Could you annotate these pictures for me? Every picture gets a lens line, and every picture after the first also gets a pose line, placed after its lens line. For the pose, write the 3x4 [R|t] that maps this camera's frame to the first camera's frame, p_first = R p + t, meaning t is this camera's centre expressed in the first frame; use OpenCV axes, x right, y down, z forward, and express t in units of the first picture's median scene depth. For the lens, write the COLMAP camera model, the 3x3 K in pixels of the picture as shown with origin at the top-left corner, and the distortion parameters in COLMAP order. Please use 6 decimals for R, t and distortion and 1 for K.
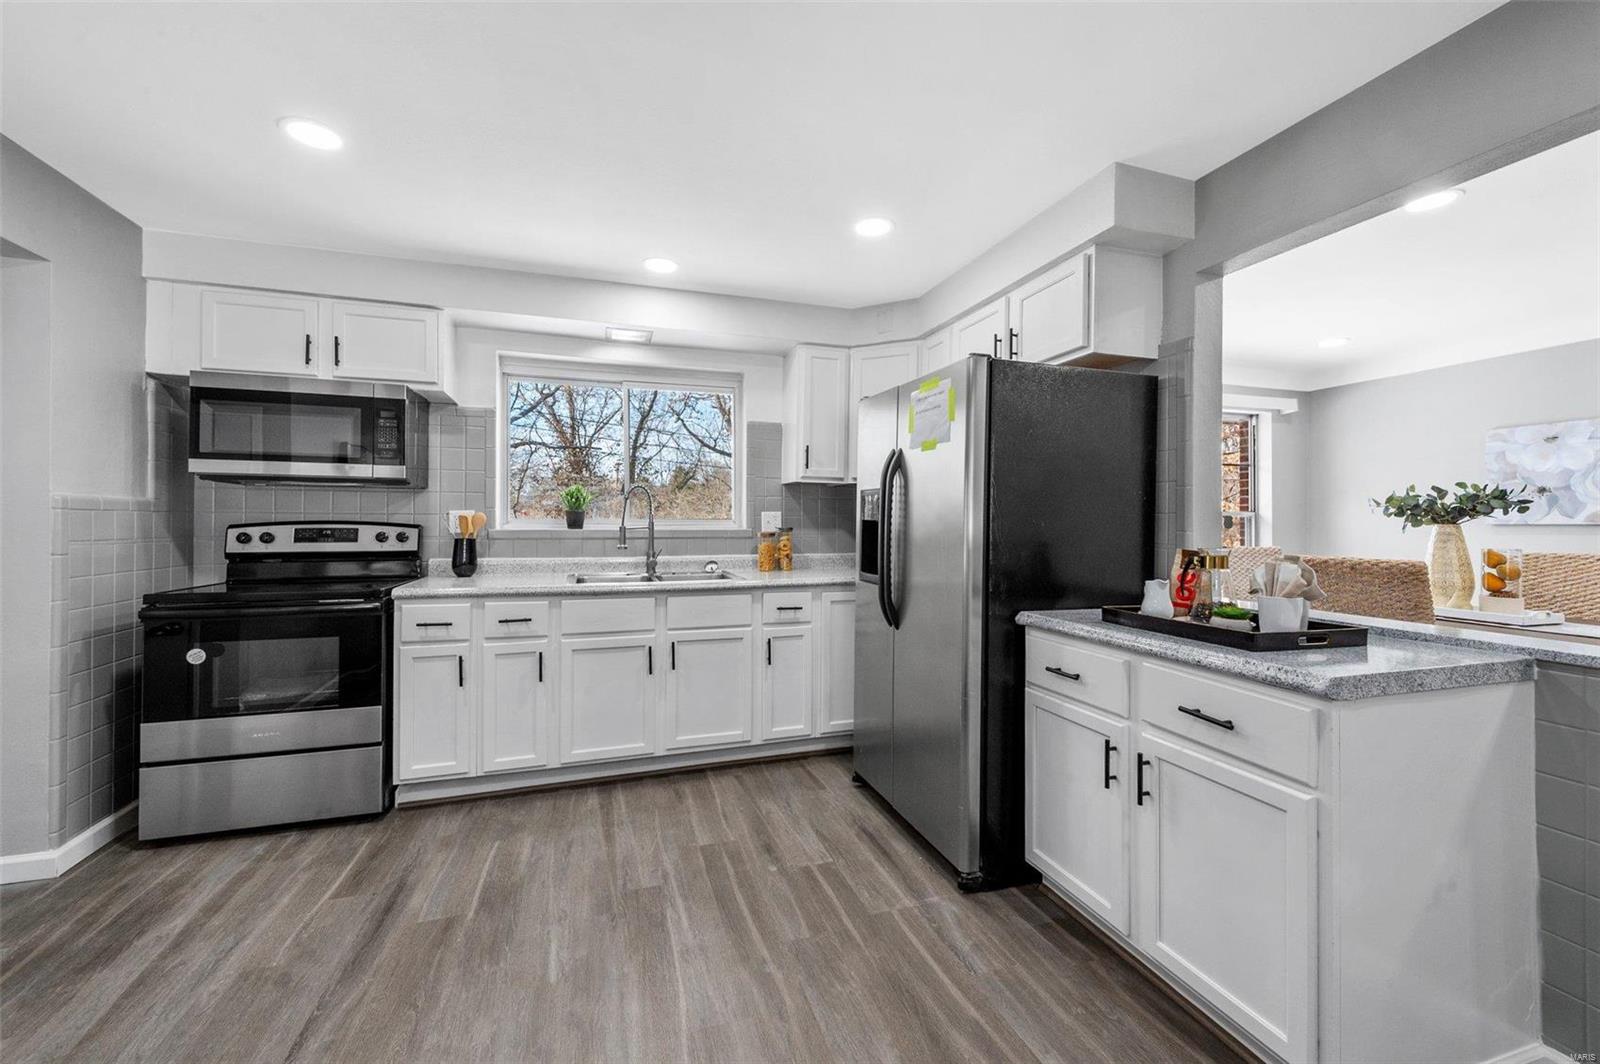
lens RADIAL K [[623.2, 0, 798.0], [0, 623.2, 522.8], [0, 0, 1]] dist [0.010587, -0.003446]
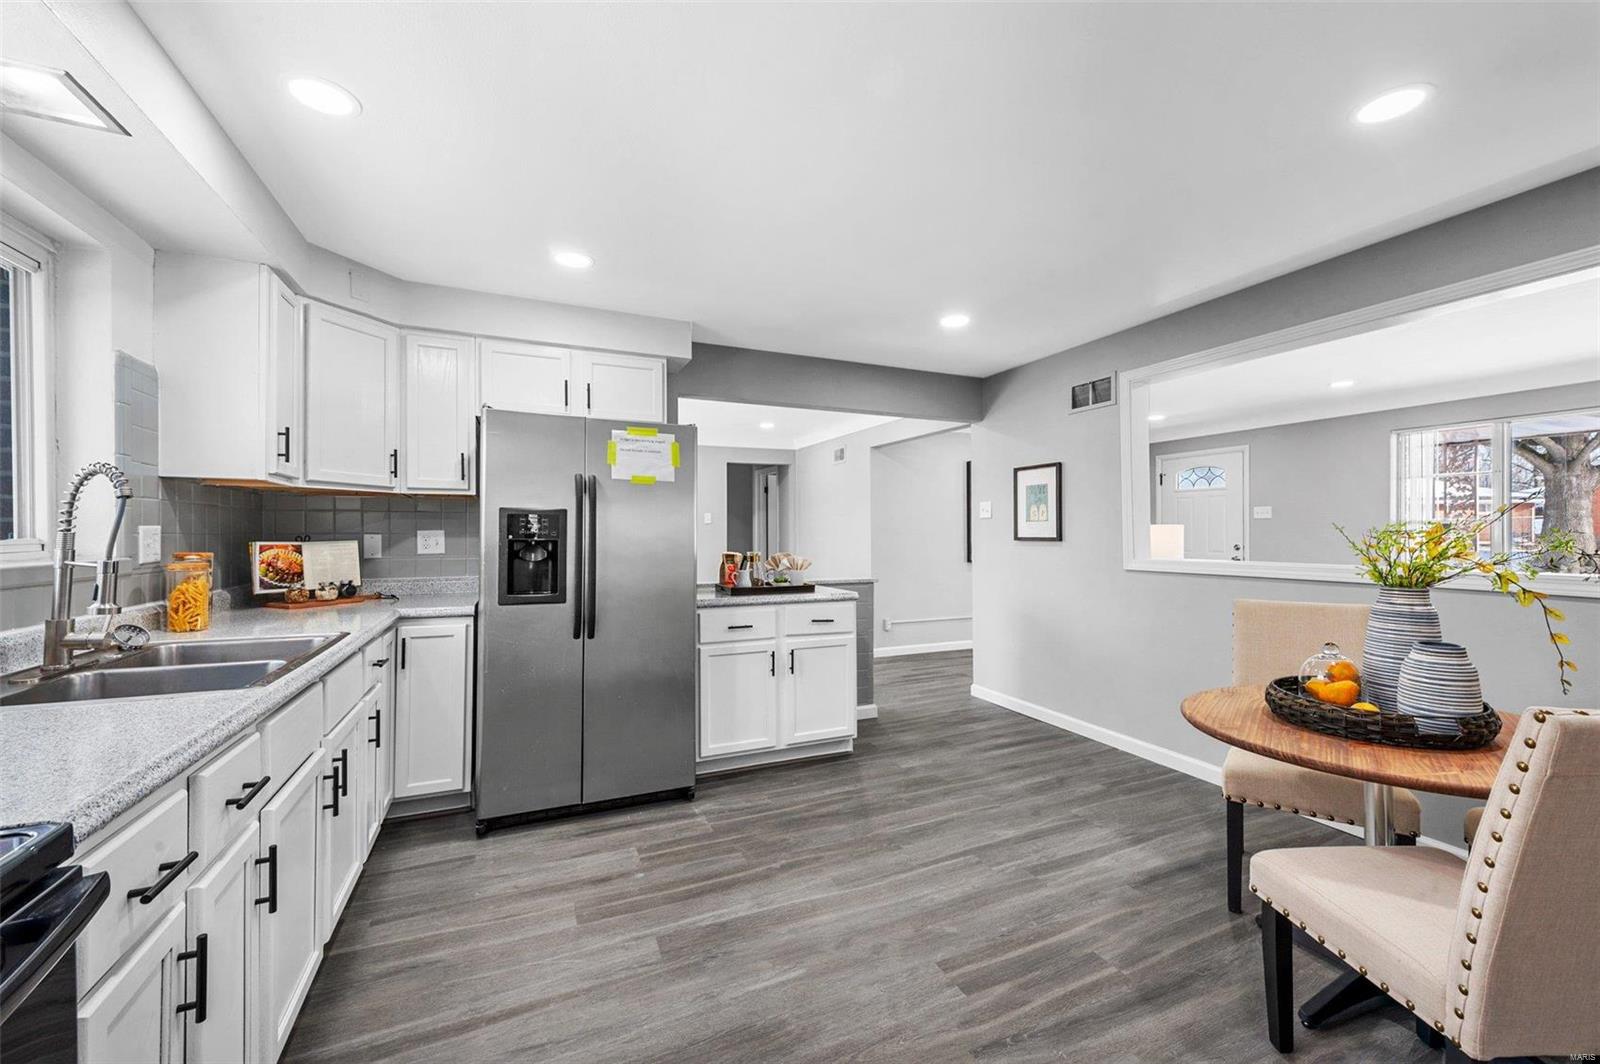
lens RADIAL K [[623.2, 0, 790.7], [0, 623.2, 533.1], [0, 0, 1]] dist [0.010587, -0.003446]
pose [[-0.072110, -0.002621, 0.997393, -0.950475], [0.000275, 0.999996, 0.002648, -0.018763], [-0.997397, 0.000465, -0.072109, 0.712118]]
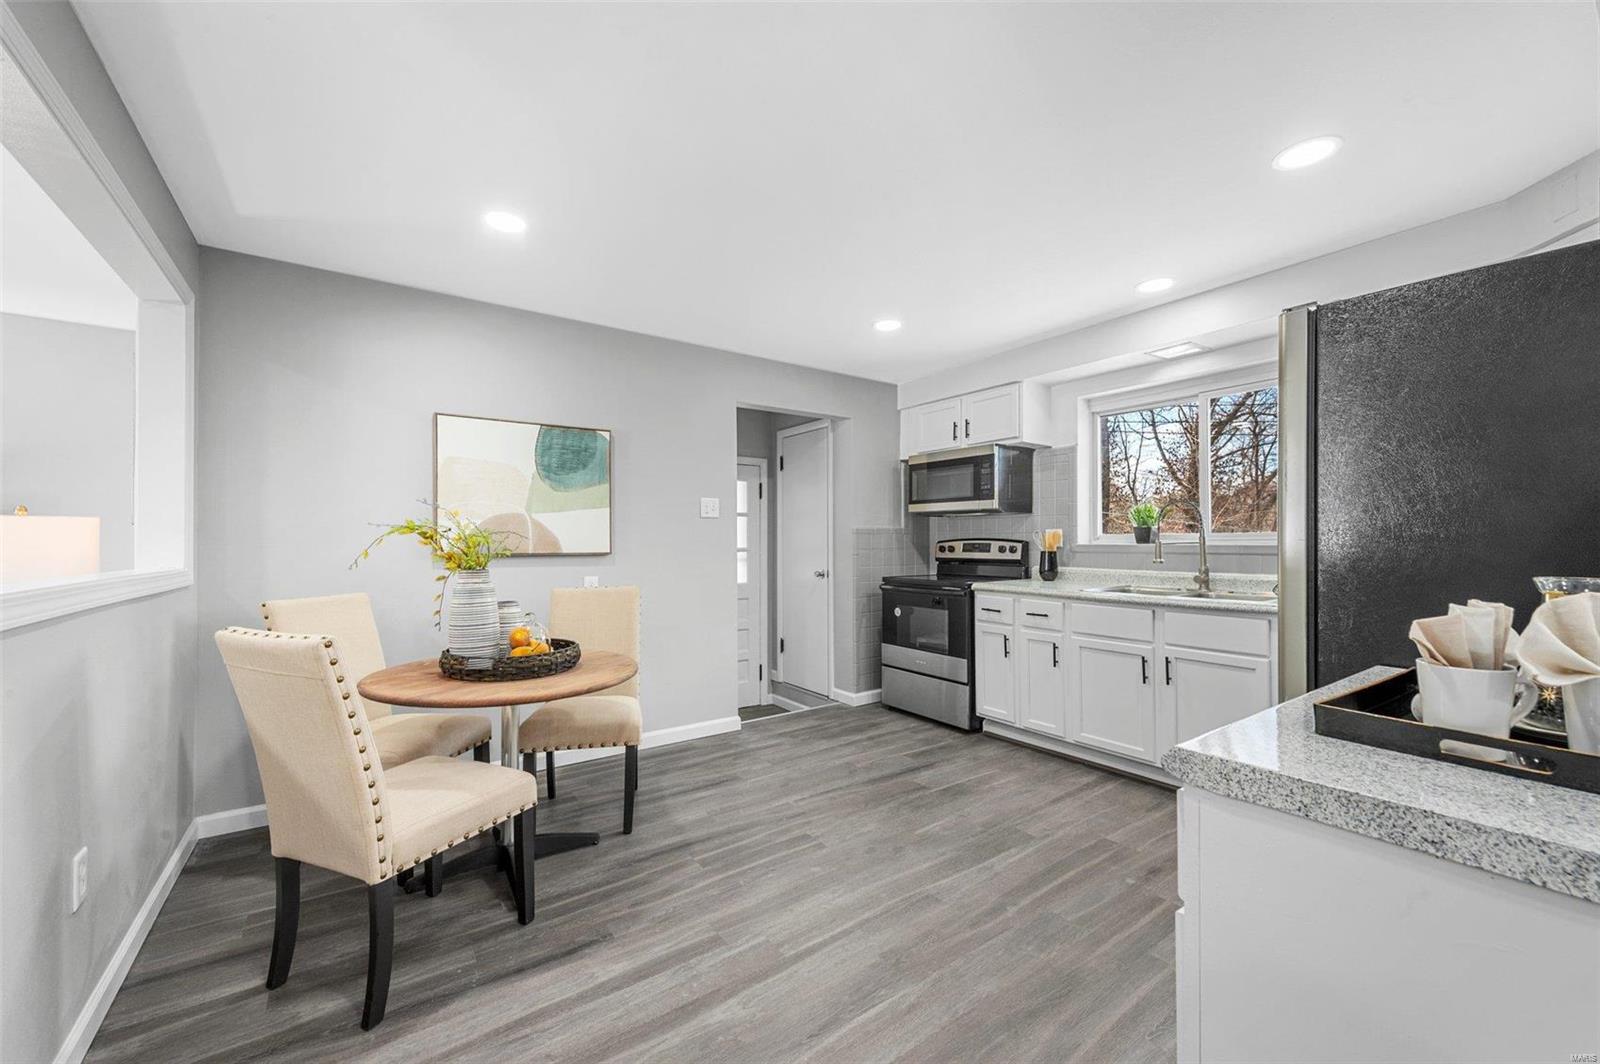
lens RADIAL K [[623.2, 0, 833.2], [0, 623.2, 535.9], [0, 0, 1]] dist [0.010587, -0.003446]
pose [[0.334272, -0.012146, -0.942398, 0.652142], [0.005690, 0.999925, -0.010869, 0.006588], [0.942459, -0.001729, 0.334316, 0.186944]]
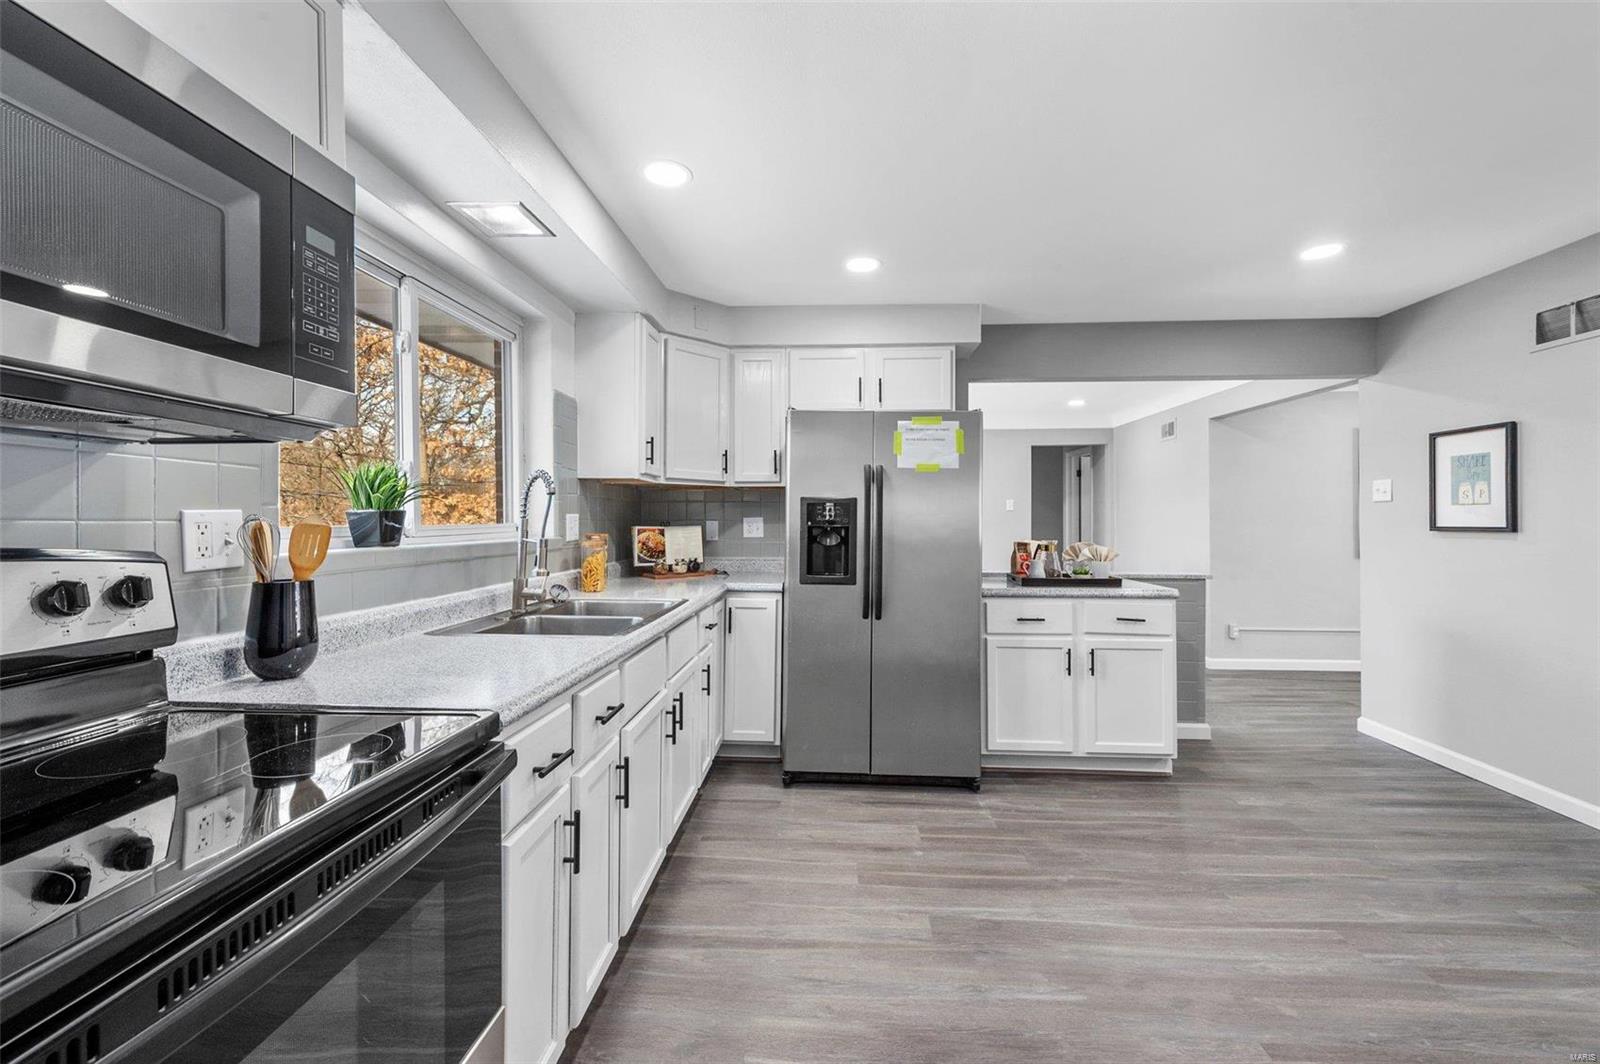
lens RADIAL K [[623.2, 0, 806.2], [0, 623.2, 521.7], [0, 0, 1]] dist [0.010587, -0.003446]
pose [[0.381123, -0.003992, 0.924516, -0.954561], [-0.000442, 0.999990, 0.004500, -0.017968], [-0.924524, -0.002123, 0.381118, 0.666574]]
